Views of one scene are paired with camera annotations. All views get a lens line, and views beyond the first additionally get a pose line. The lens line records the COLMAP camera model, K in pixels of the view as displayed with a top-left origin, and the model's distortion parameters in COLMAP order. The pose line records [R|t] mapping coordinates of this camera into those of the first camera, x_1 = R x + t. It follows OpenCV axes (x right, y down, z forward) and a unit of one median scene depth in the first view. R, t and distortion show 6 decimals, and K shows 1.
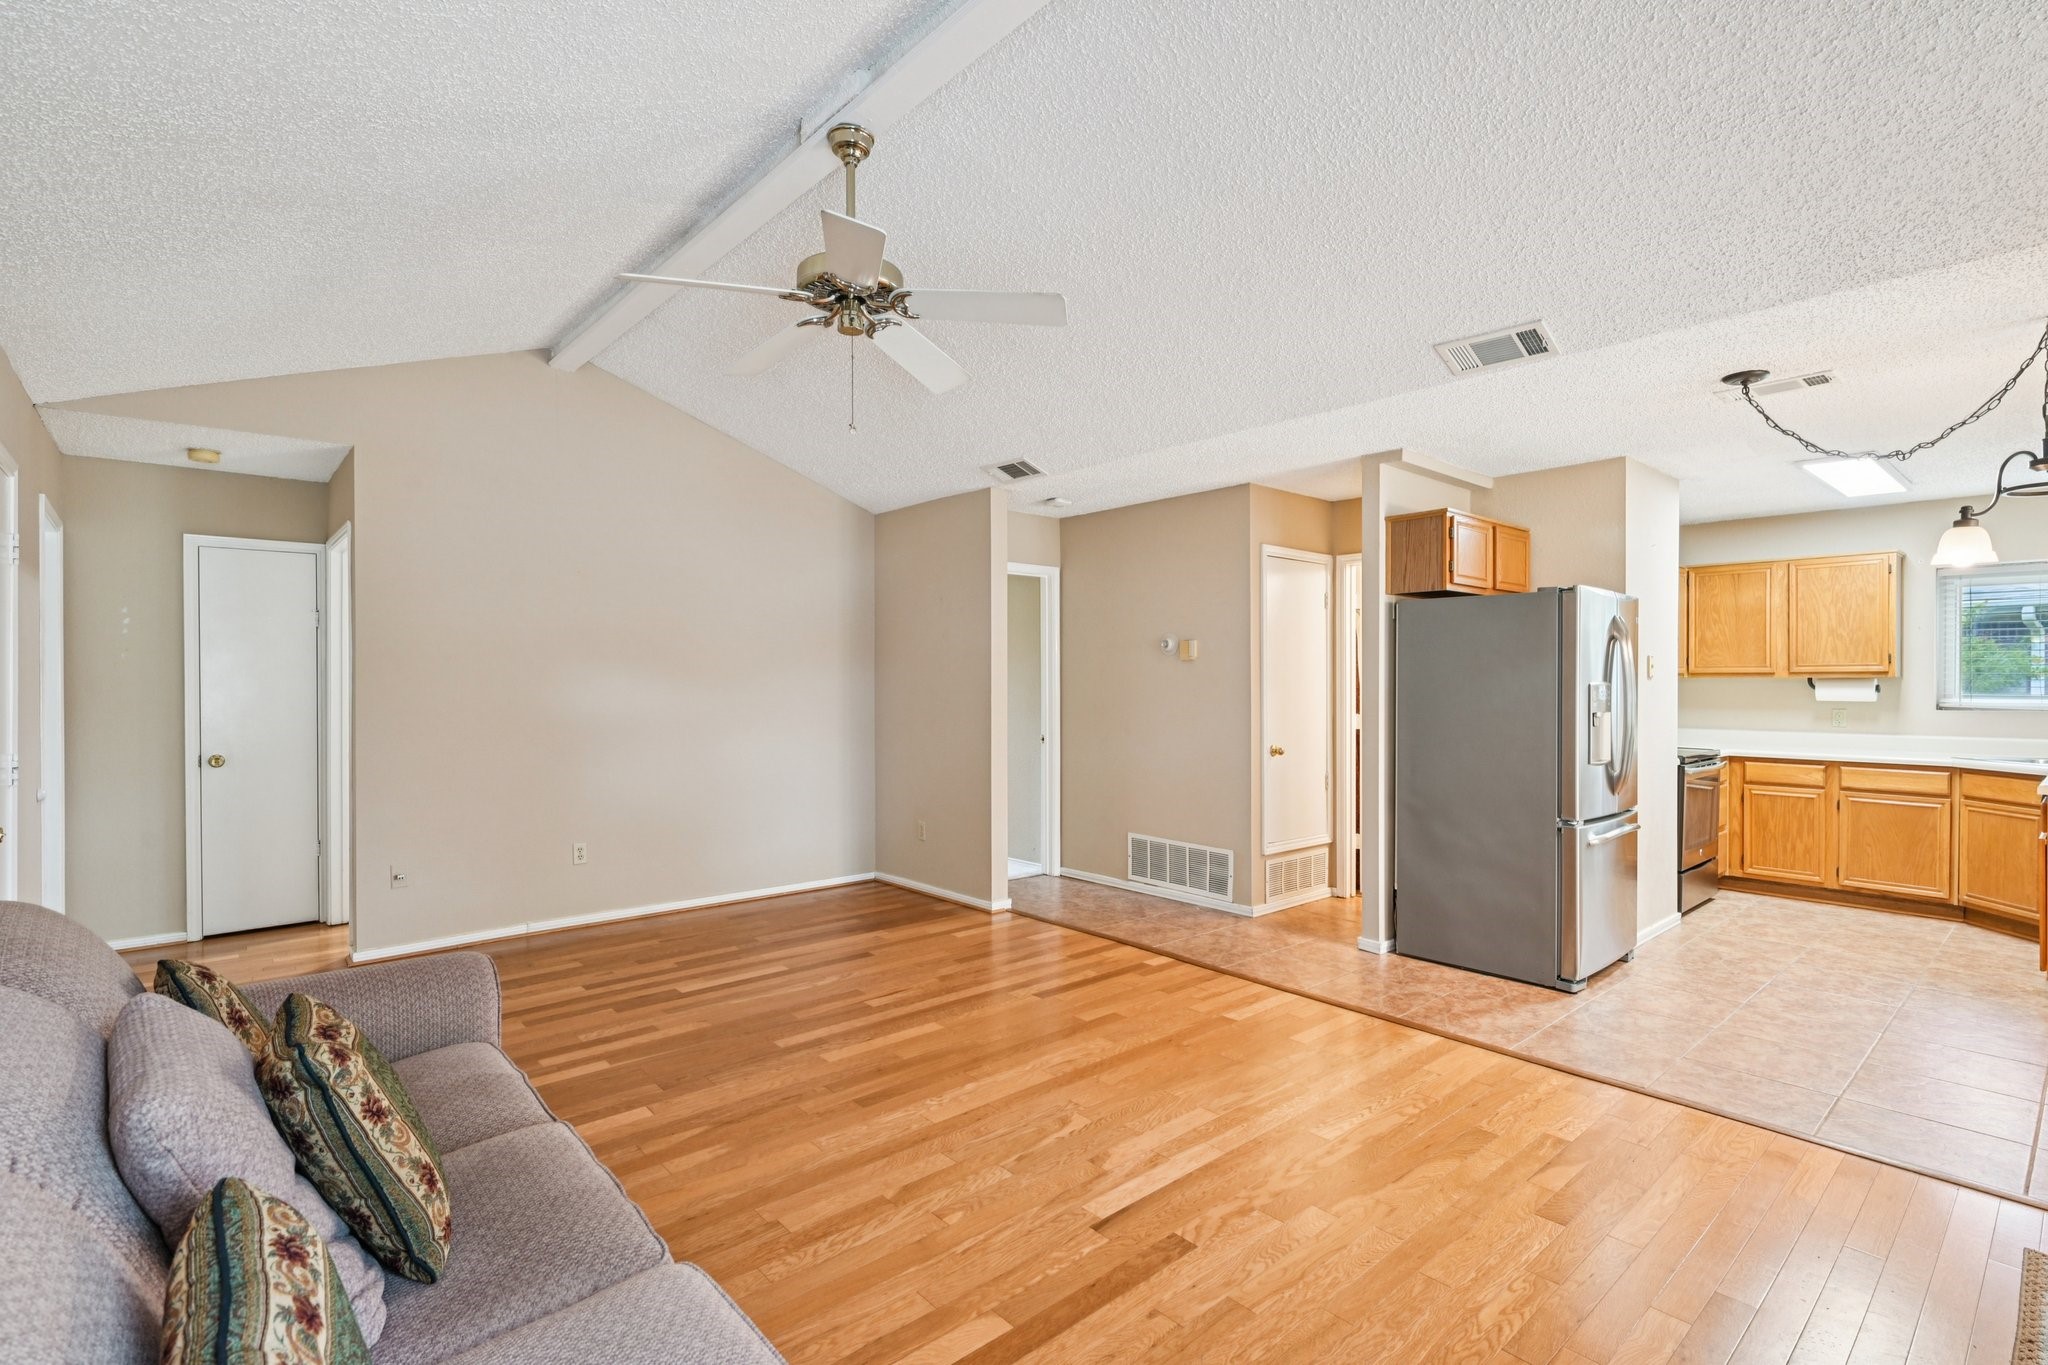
lens RADIAL K [[956.6, 0, 1042.3], [0, 956.6, 686.9], [0, 0, 1]] dist [0.005855, 0.001717]
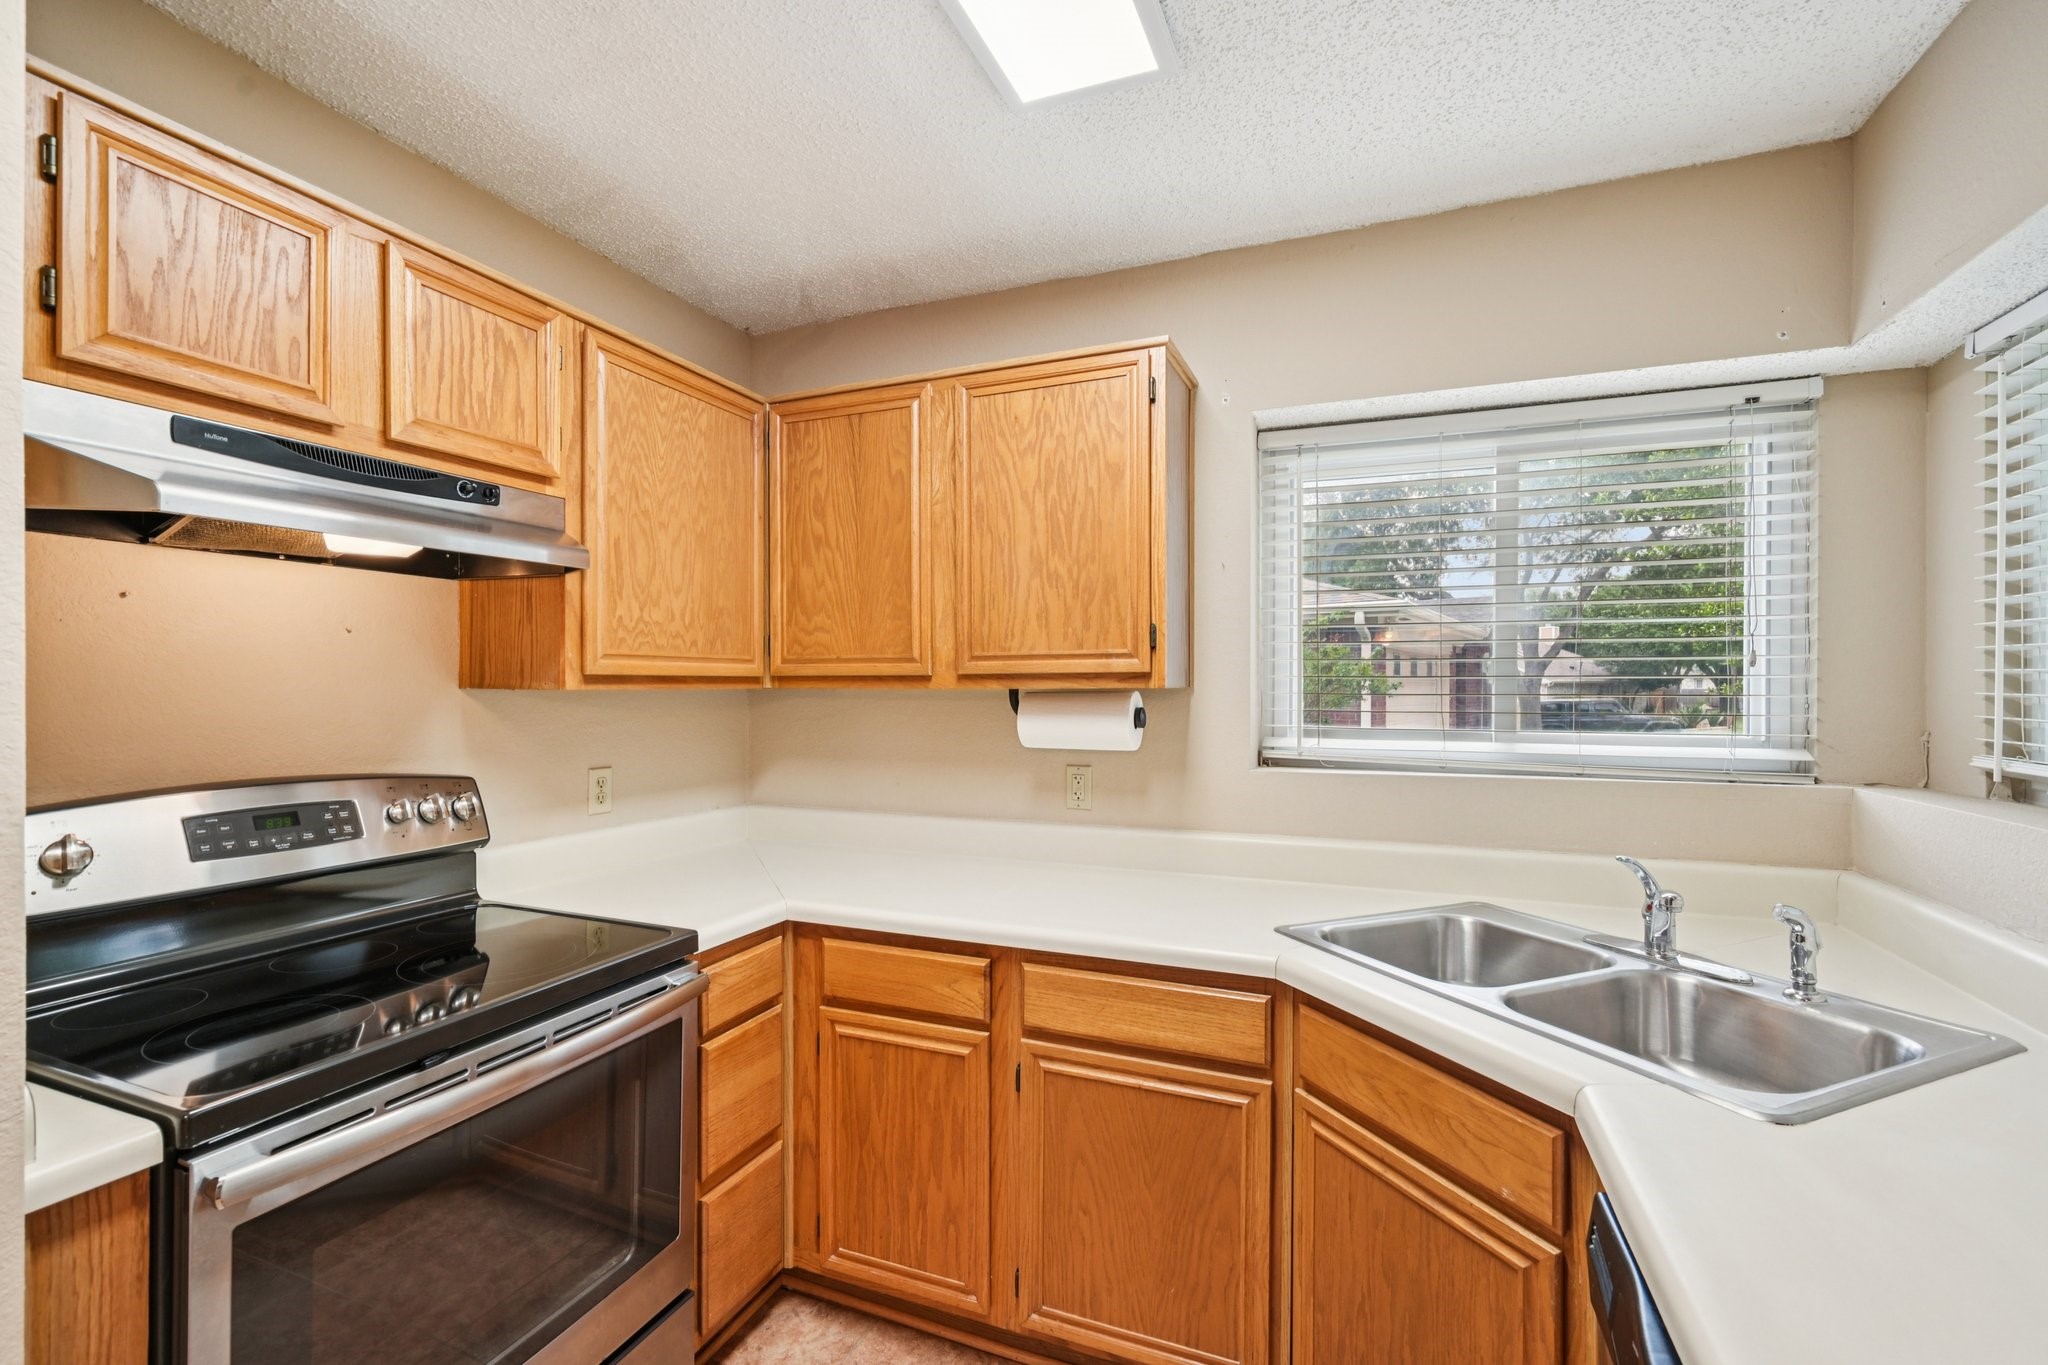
lens RADIAL K [[884.9, 0, 1032.5], [0, 884.9, 688.0], [0, 0, 1]] dist [-0.003310, 0.001149]
pose [[0.897805, -0.001529, 0.440391, 0.673531], [0.001936, 0.999998, -0.000476, -0.010123], [-0.440390, 0.001280, 0.897806, 0.699794]]
